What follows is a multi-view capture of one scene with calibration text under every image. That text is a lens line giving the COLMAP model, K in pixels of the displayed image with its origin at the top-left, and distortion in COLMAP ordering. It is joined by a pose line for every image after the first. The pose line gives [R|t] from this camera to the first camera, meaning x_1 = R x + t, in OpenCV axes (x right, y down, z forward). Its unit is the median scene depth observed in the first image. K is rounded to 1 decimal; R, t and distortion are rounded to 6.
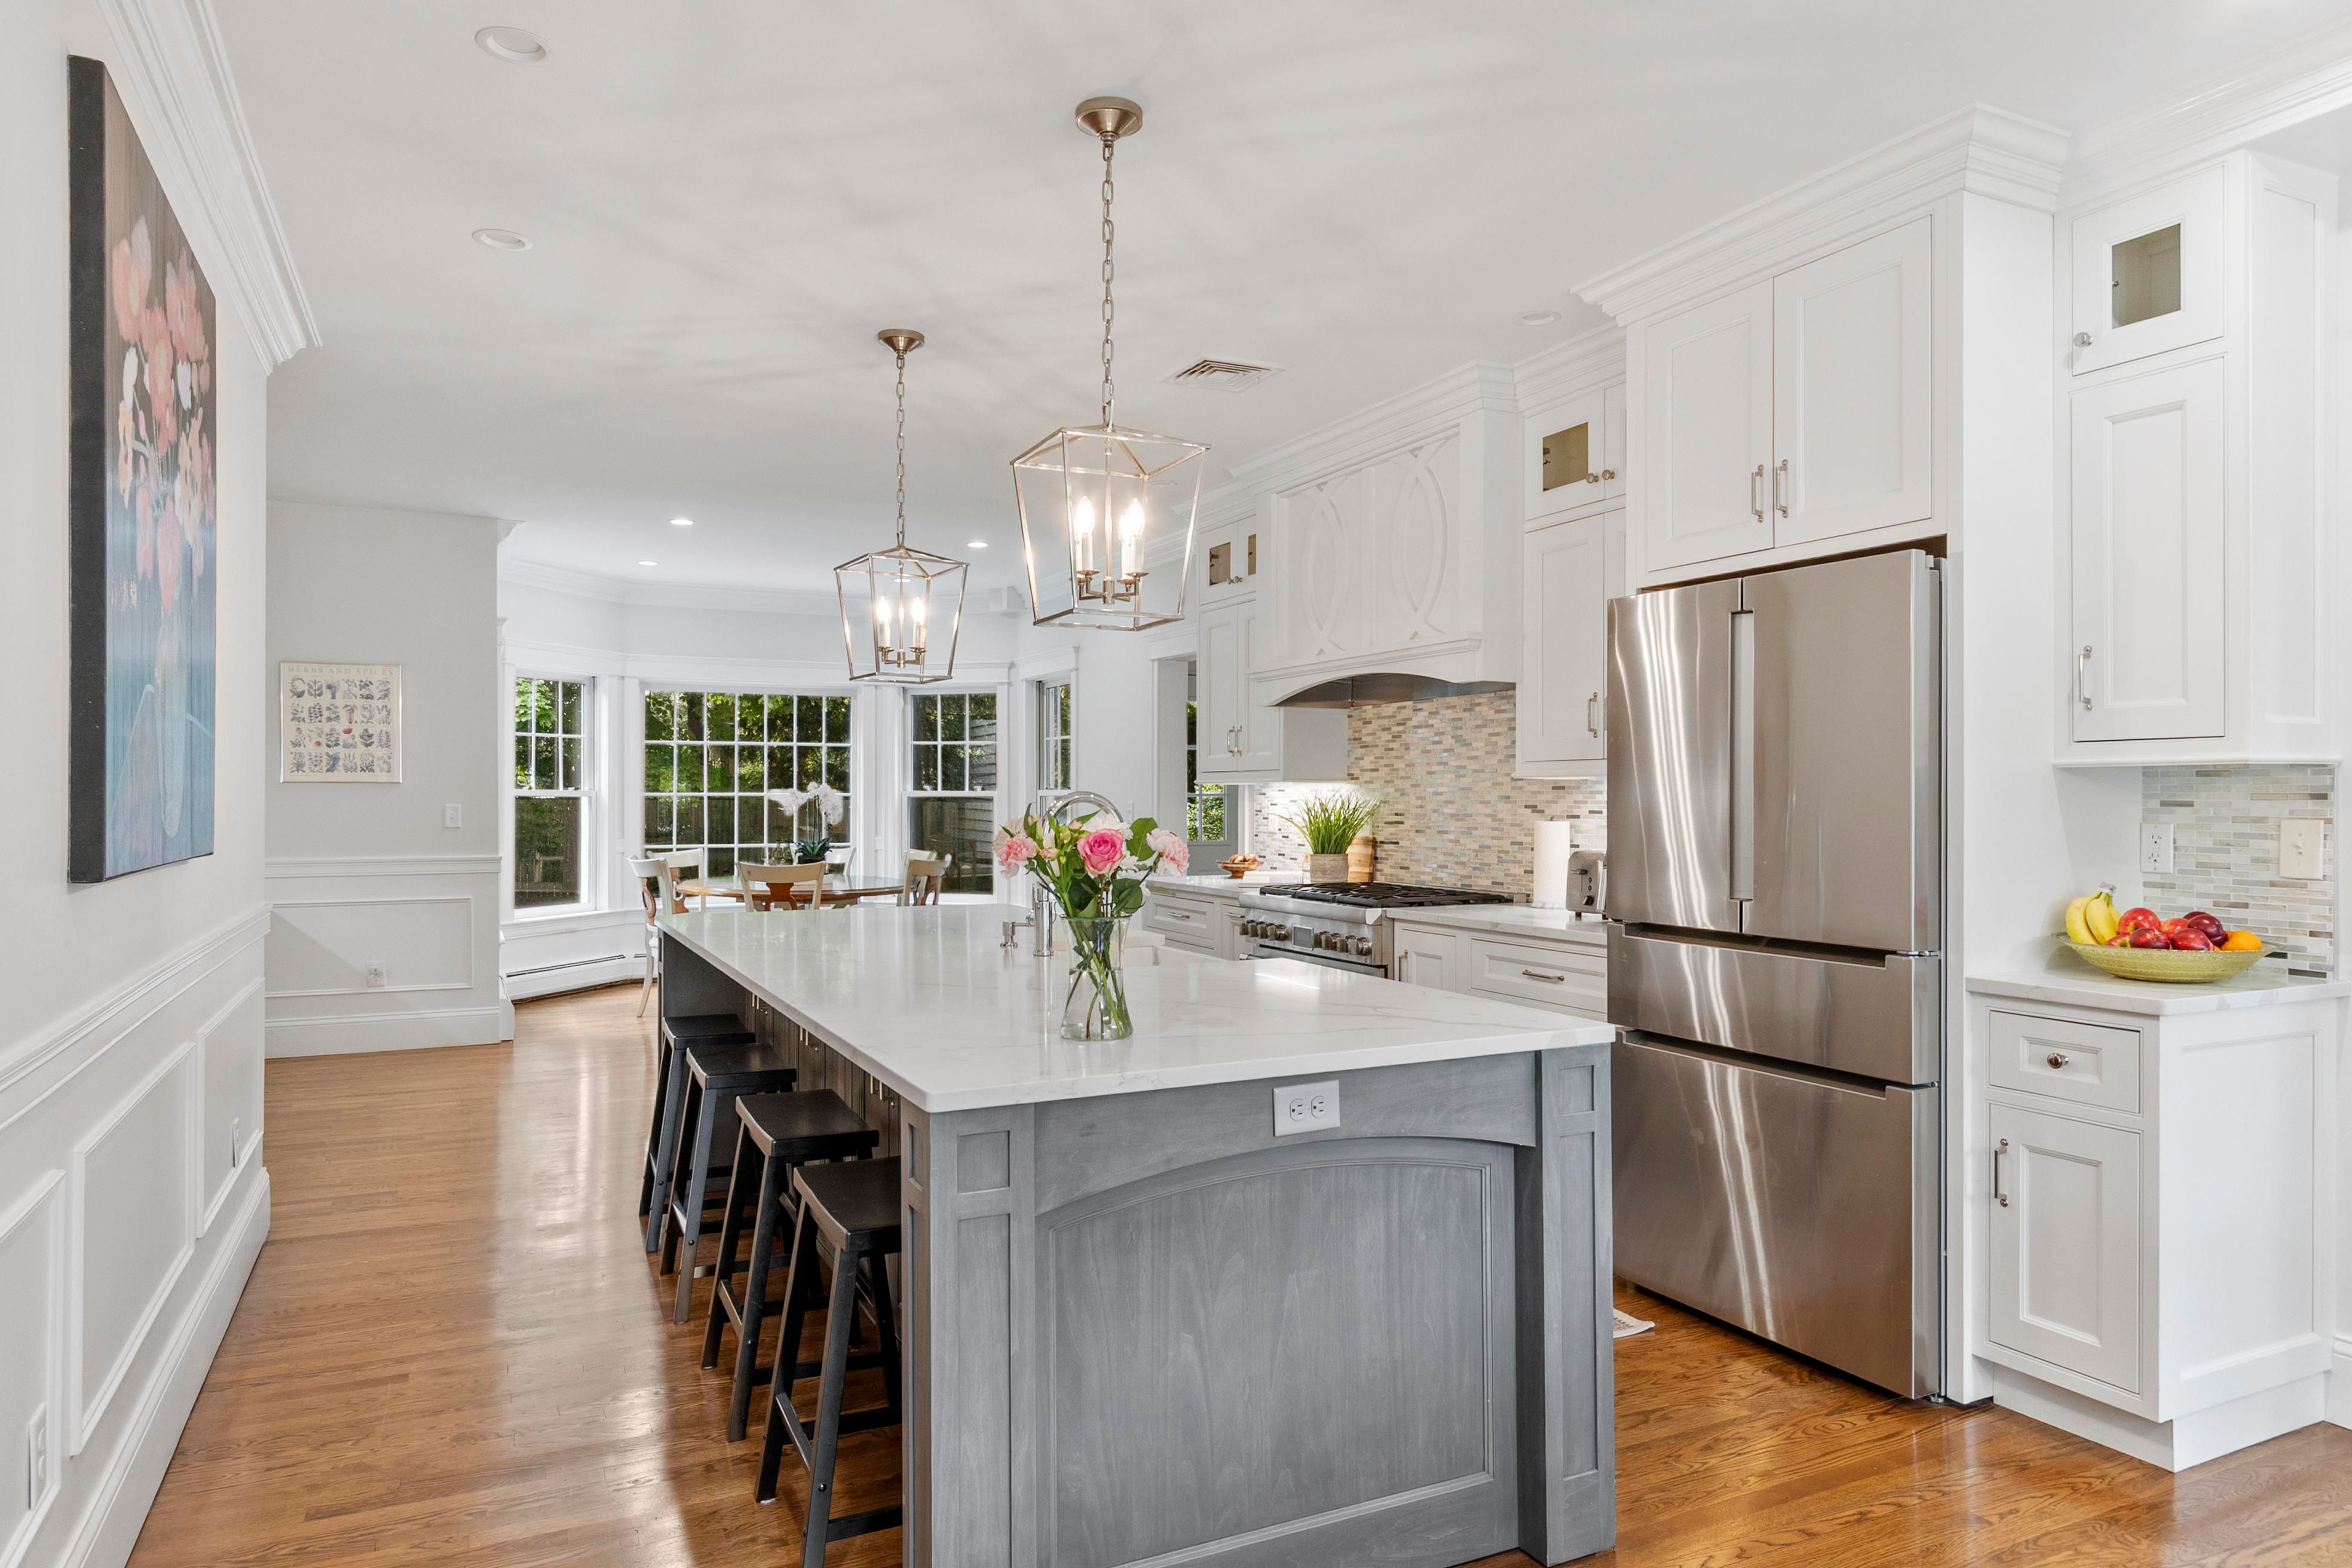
lens RADIAL K [[1422.6, 0, 1173.8], [0, 1422.6, 794.1], [0, 0, 1]] dist [0.000052, 0.000086]
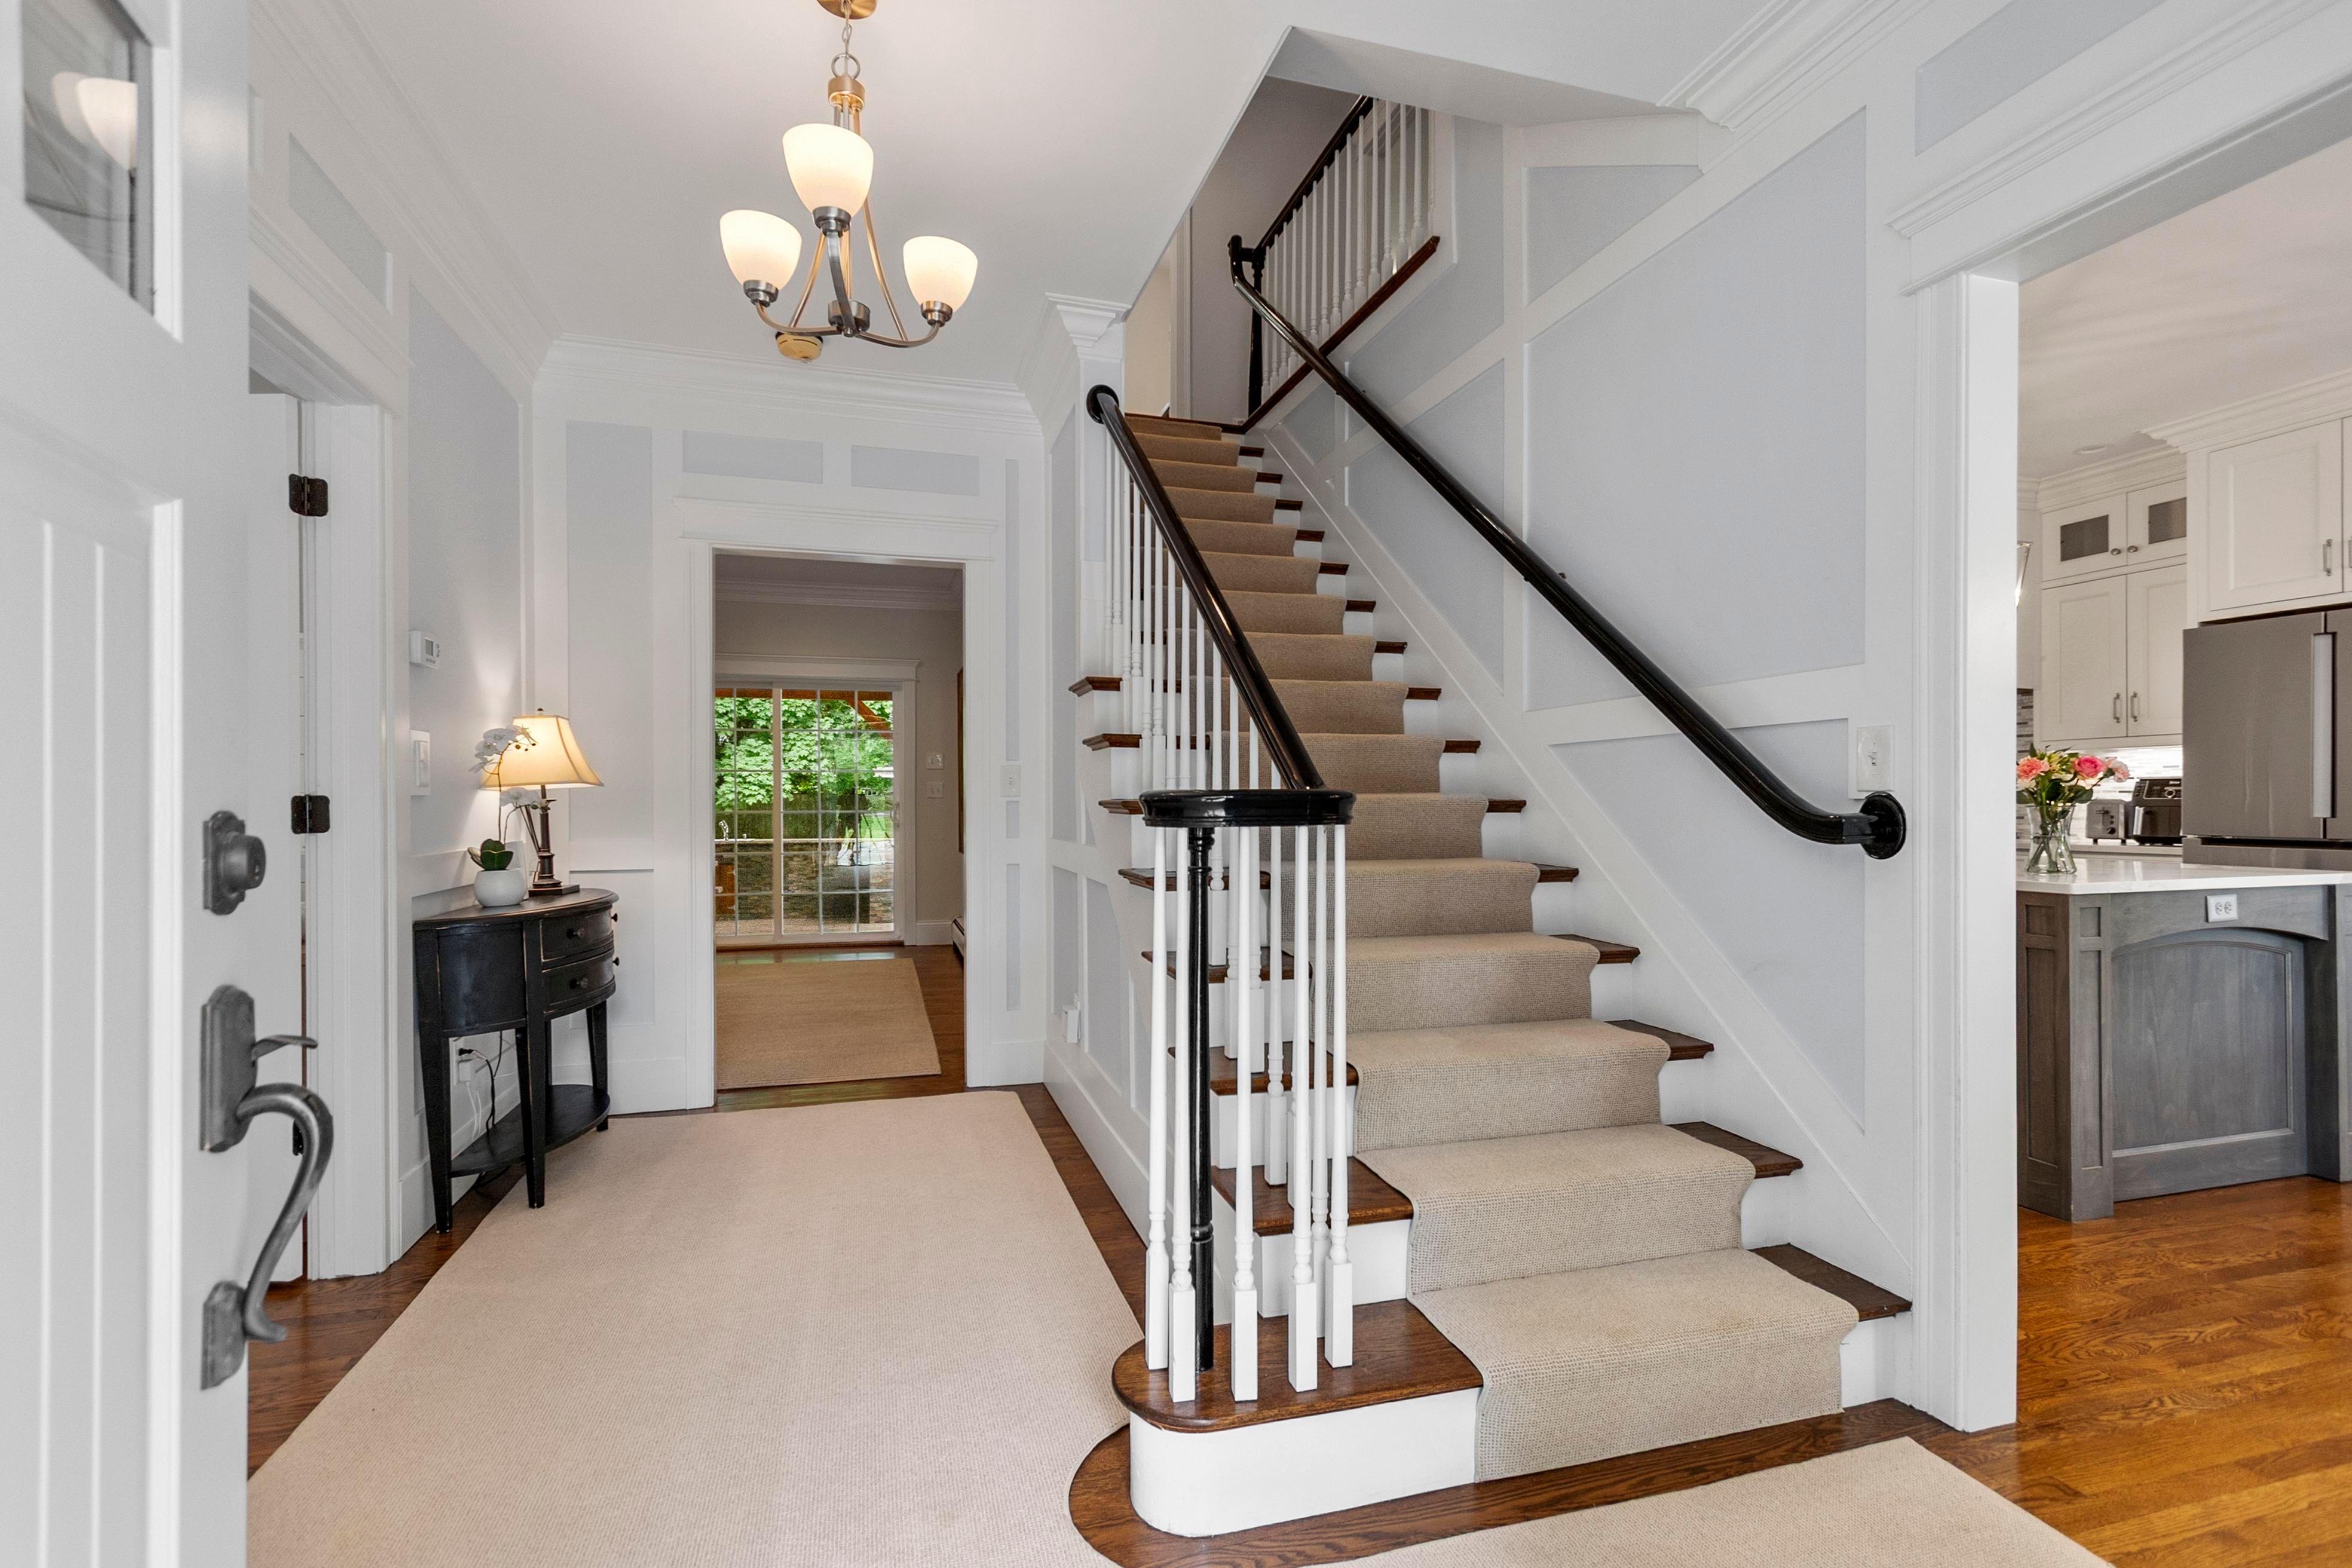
lens RADIAL K [[1058.7, 0, 1179.5], [0, 1058.7, 799.3], [0, 0, 1]] dist [0.003206, 0.000630]
pose [[0.984388, -0.001518, -0.176004, -0.728784], [0.001506, 0.999999, -0.000201, 0.059355], [0.176004, -0.000067, 0.984389, -0.426379]]
